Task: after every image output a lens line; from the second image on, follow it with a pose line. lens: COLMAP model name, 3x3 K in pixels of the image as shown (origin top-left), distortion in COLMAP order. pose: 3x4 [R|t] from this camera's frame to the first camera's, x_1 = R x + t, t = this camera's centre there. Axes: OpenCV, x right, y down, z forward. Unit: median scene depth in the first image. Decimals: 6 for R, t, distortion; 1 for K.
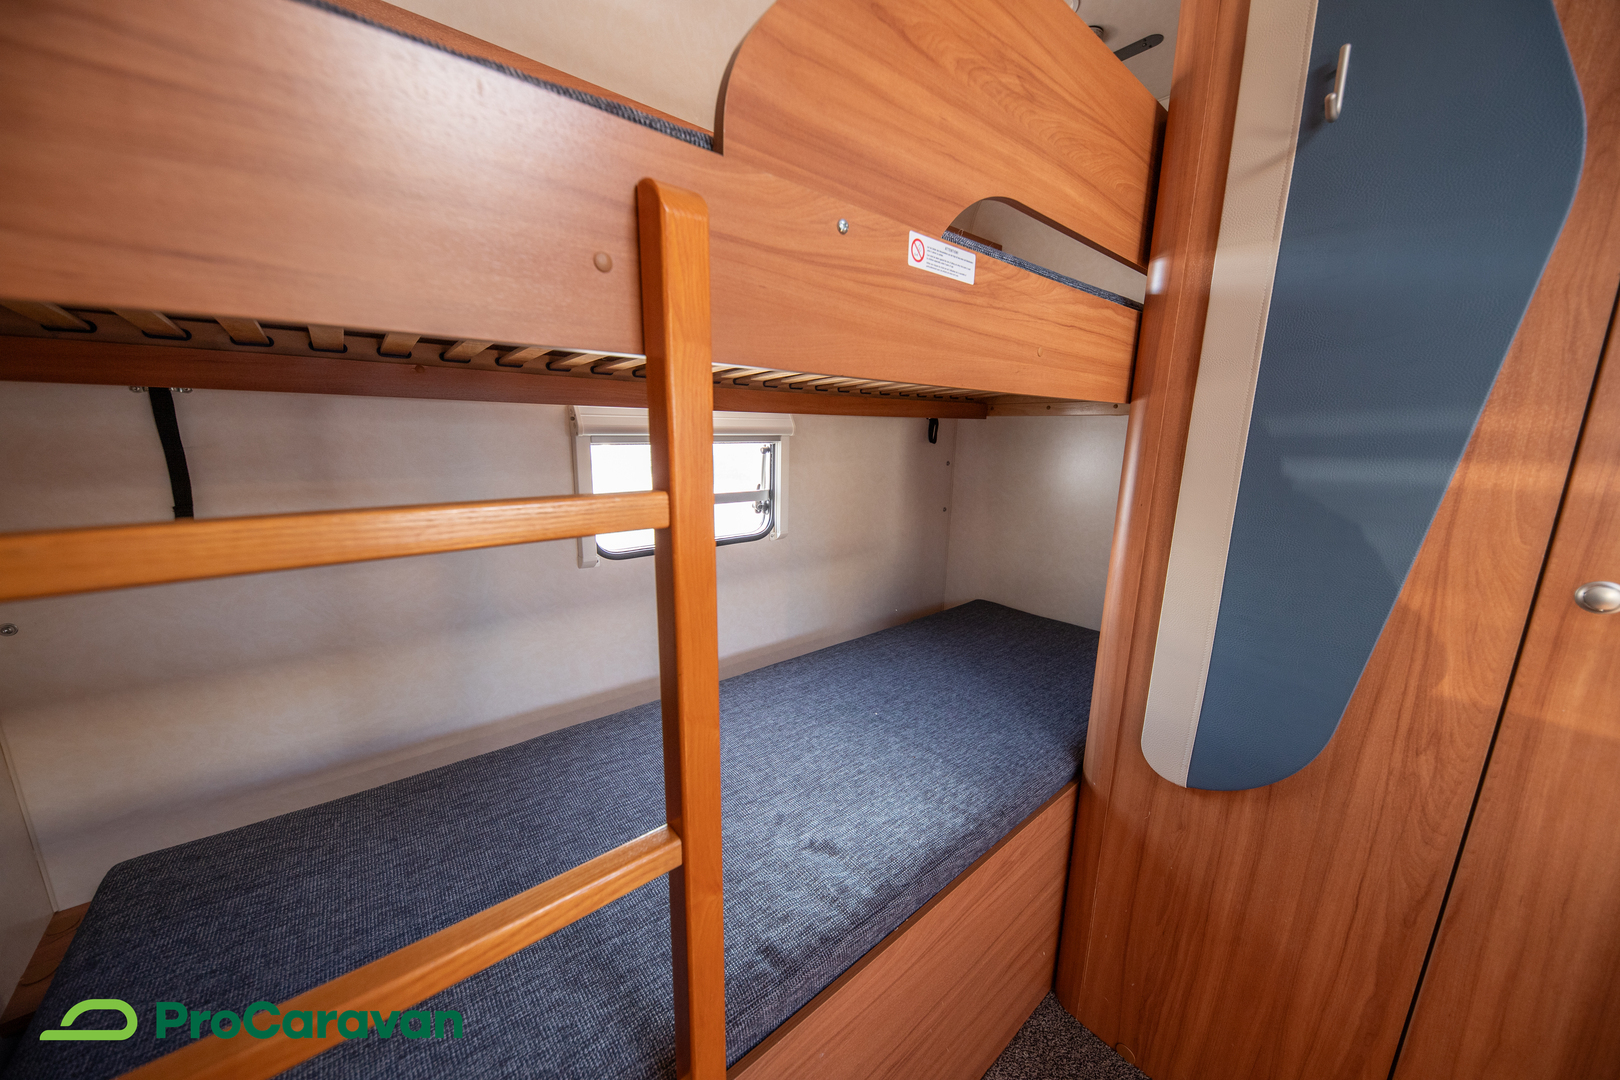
lens RADIAL K [[554.5, 0, 810.0], [0, 554.5, 540.0], [0, 0, 1]] dist [0.010859, -0.008403]
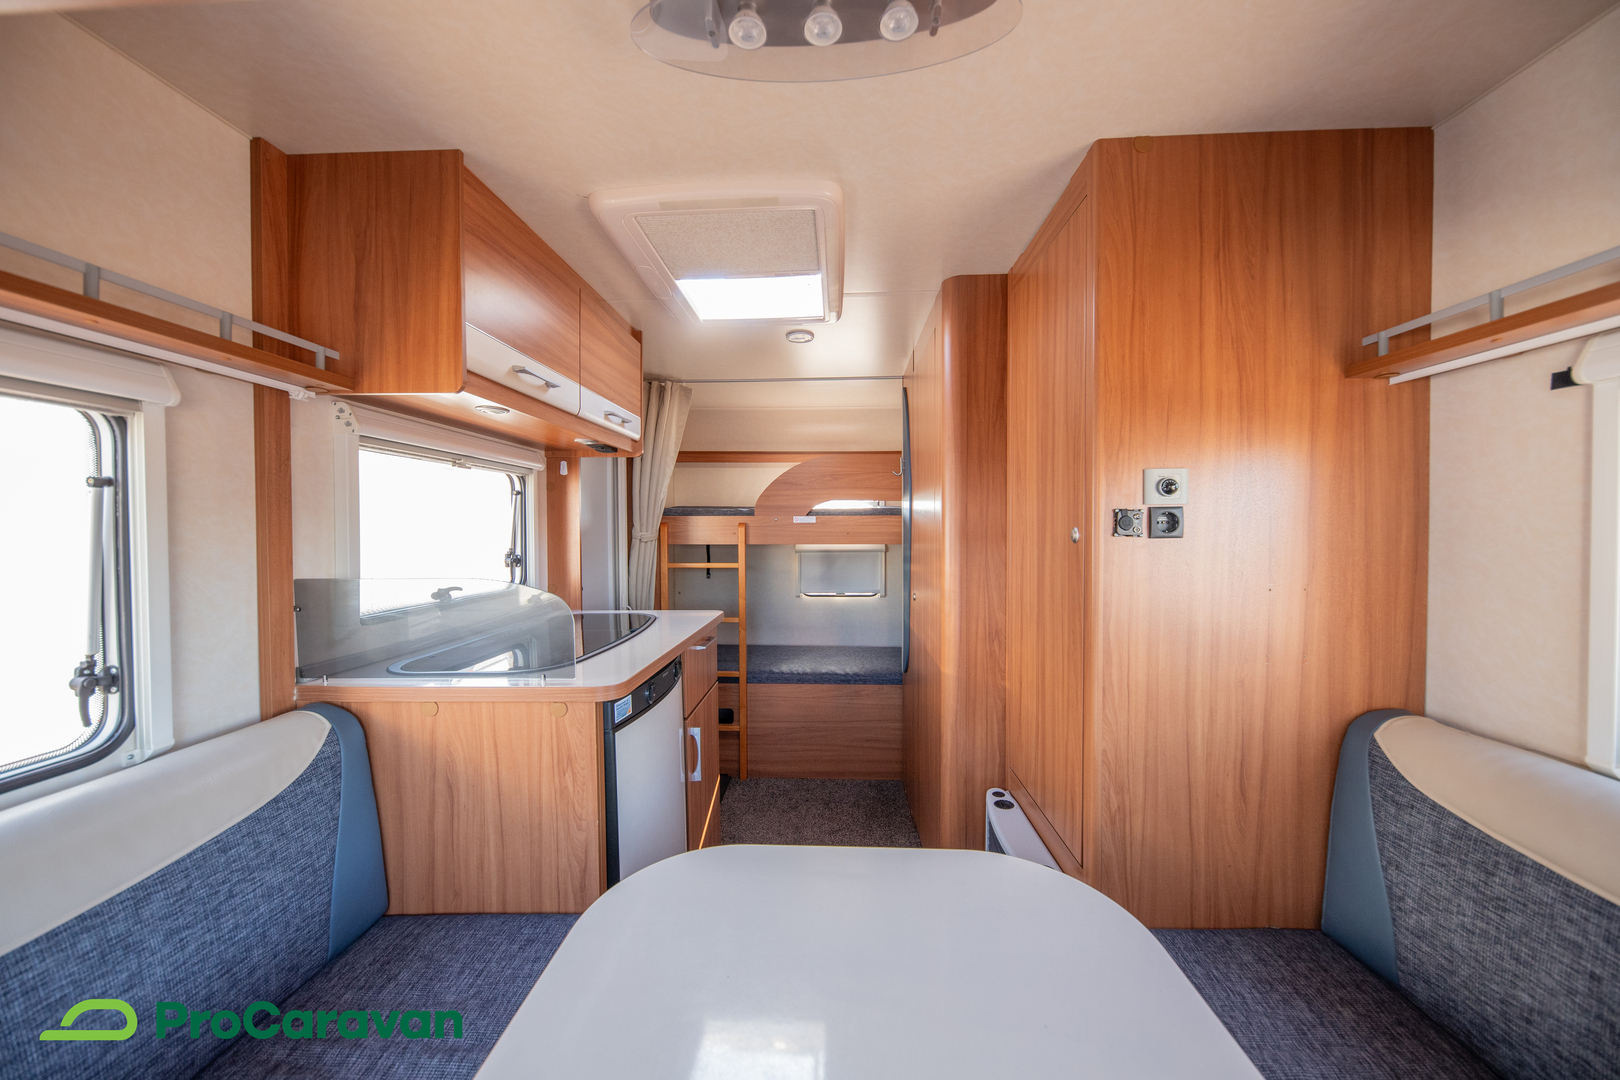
lens RADIAL K [[562.0, 0, 810.0], [0, 562.0, 540.0], [0, 0, 1]] dist [-0.000329, -0.001233]
pose [[0.737713, -0.008335, -0.675063, 2.931497], [-0.121977, 0.981822, -0.145420, 0.312452], [0.664004, 0.189620, 0.723286, -2.032100]]
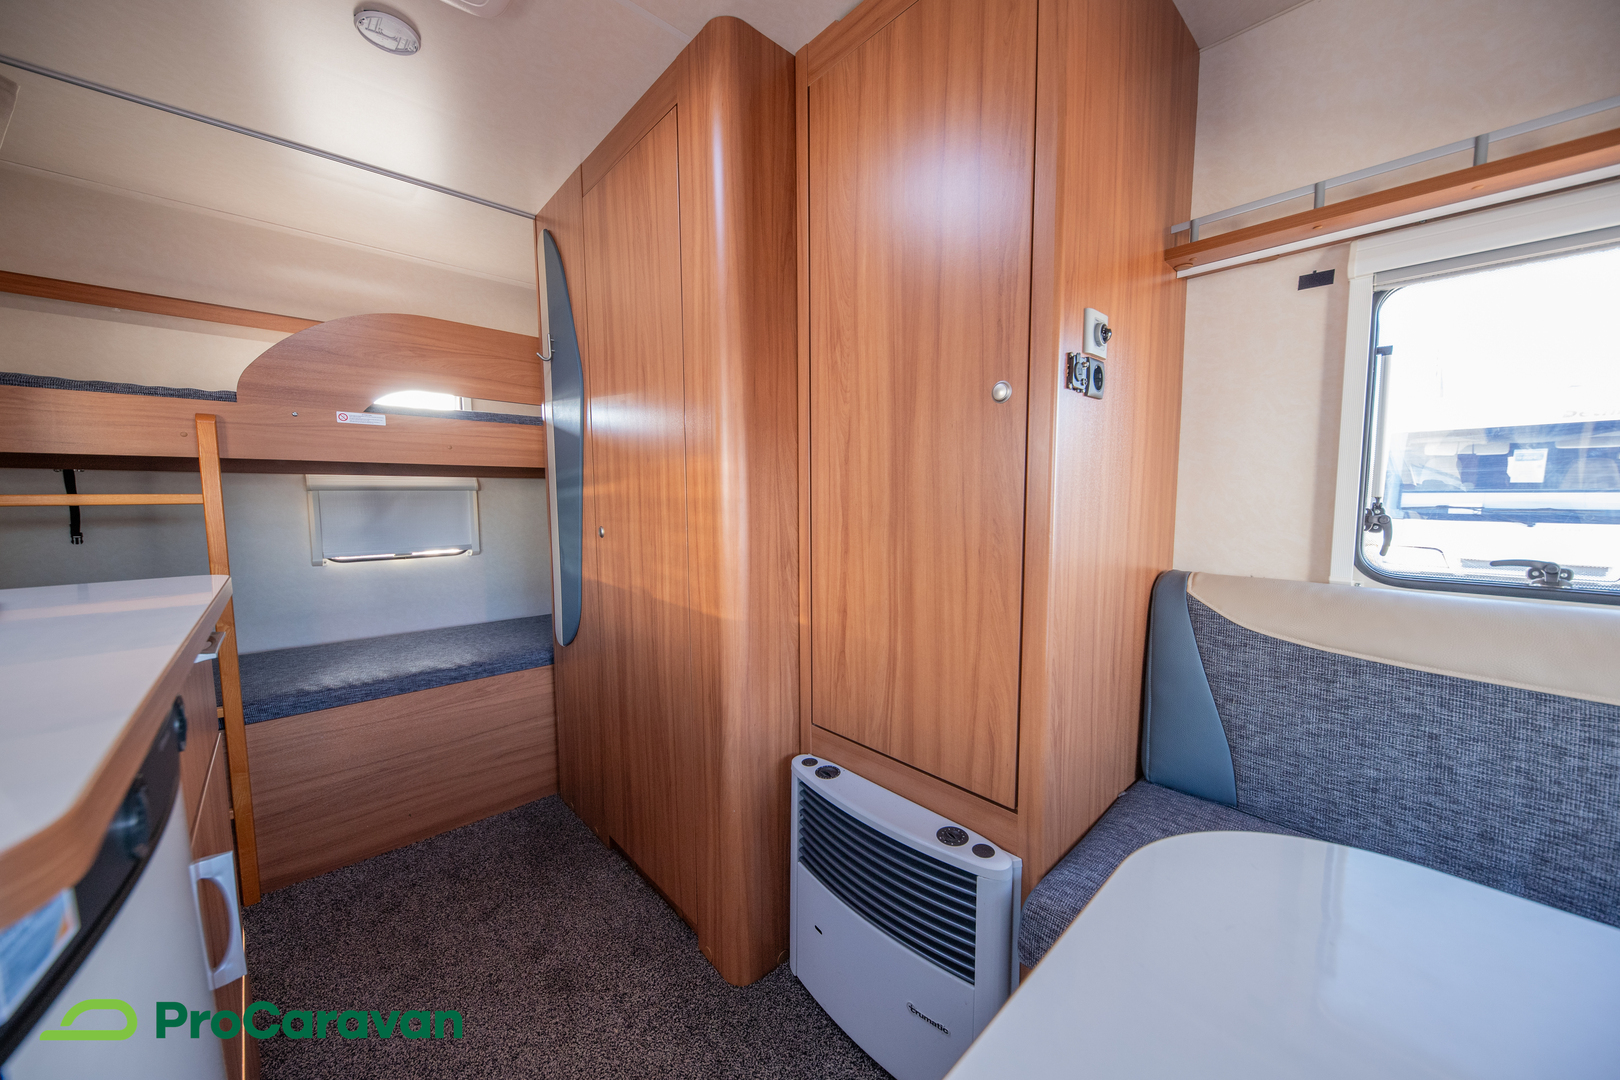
lens RADIAL K [[562.2, 0, 810.0], [0, 562.2, 540.0], [0, 0, 1]] dist [0.010964, -0.006705]
pose [[0.998362, -0.027108, 0.050389, 1.904419], [0.033081, 0.992008, -0.121758, 0.426670], [-0.046686, 0.123225, 0.991280, -1.509107]]
